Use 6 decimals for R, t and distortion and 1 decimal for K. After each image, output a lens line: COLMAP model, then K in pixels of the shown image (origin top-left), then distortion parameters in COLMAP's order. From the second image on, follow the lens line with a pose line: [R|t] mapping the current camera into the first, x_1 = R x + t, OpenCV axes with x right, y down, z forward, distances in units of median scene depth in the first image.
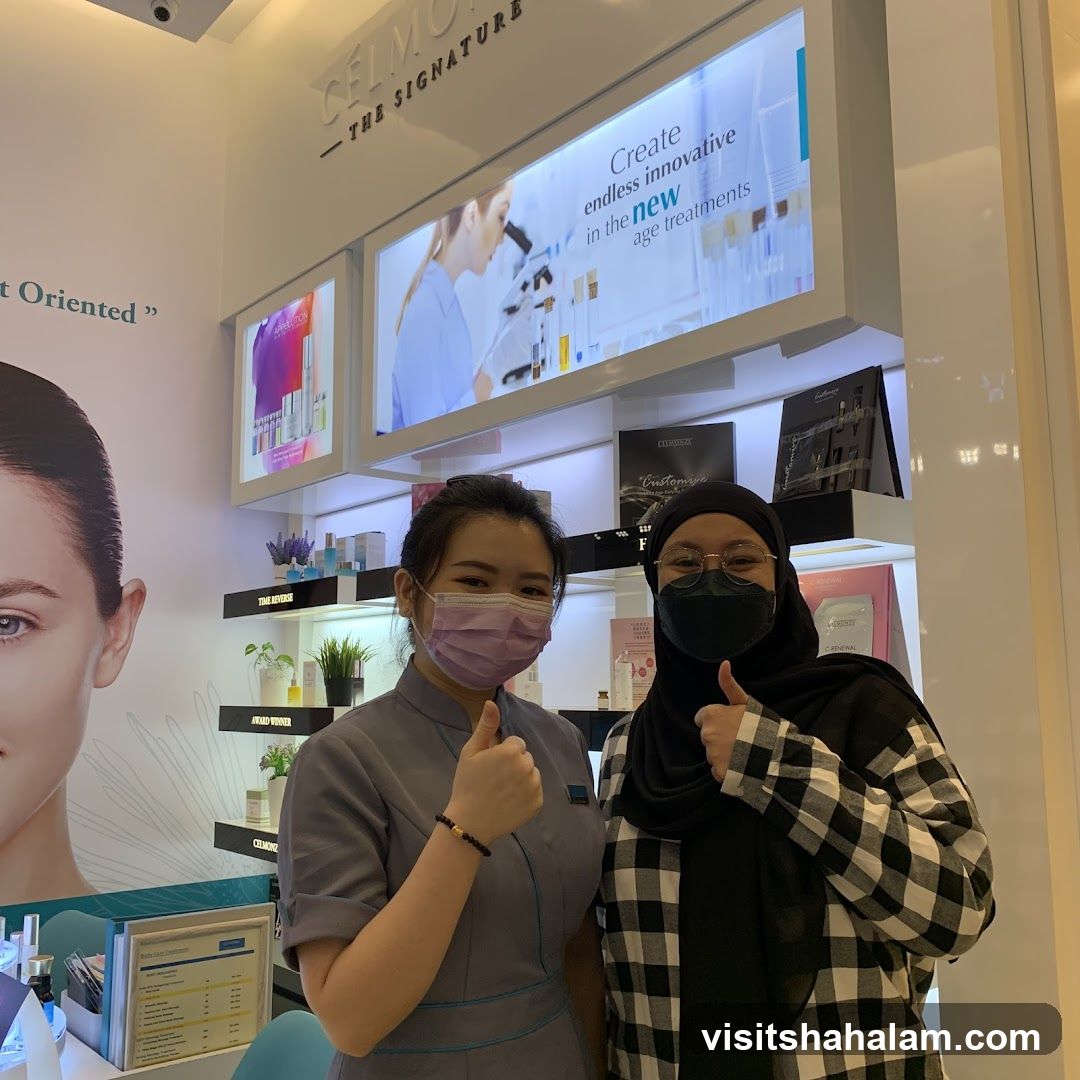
lens RADIAL K [[1042.9, 0, 543.2], [0, 1042.9, 545.9], [0, 0, 1]] dist [0.011205, 0.000000]
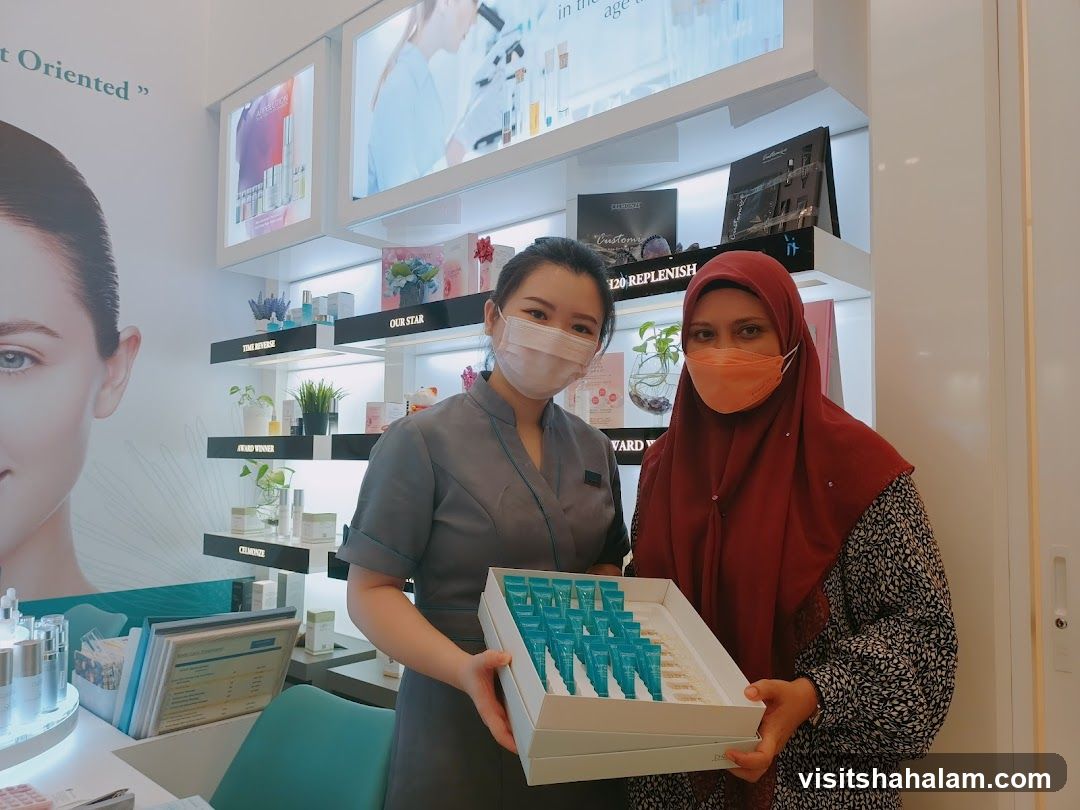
lens RADIAL K [[770.5, 0, 544.0], [0, 770.5, 418.8], [0, 0, 1]] dist [0.008074, -0.015293]
pose [[0.991685, 0.024017, 0.126427, -0.053107], [-0.035272, 0.995536, 0.087547, 0.051881], [-0.123760, -0.091279, 0.988105, 0.113574]]
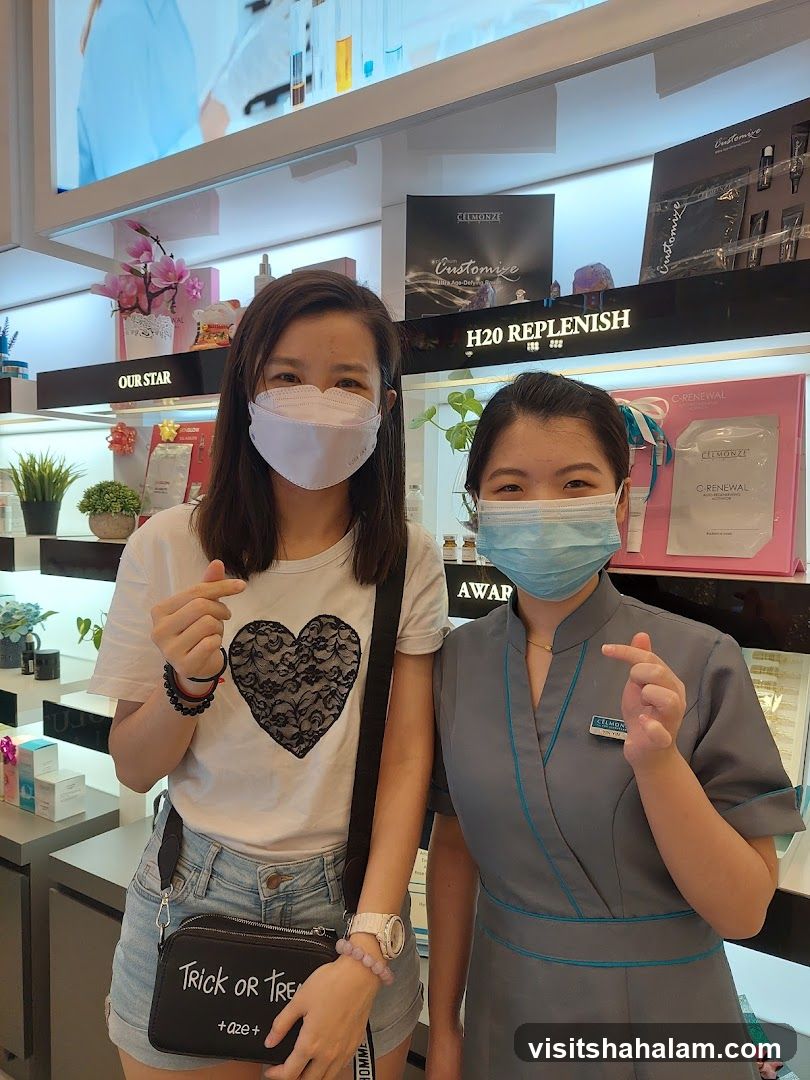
lens RADIAL K [[770.5, 0, 415.2], [0, 770.5, 561.7], [0, 0, 1]] dist [0.008074, -0.015293]
pose [[0.960597, 0.000277, 0.277945, -0.063338], [-0.057700, 0.978413, 0.198440, 0.033242], [-0.271890, -0.206659, 0.939876, 0.330910]]
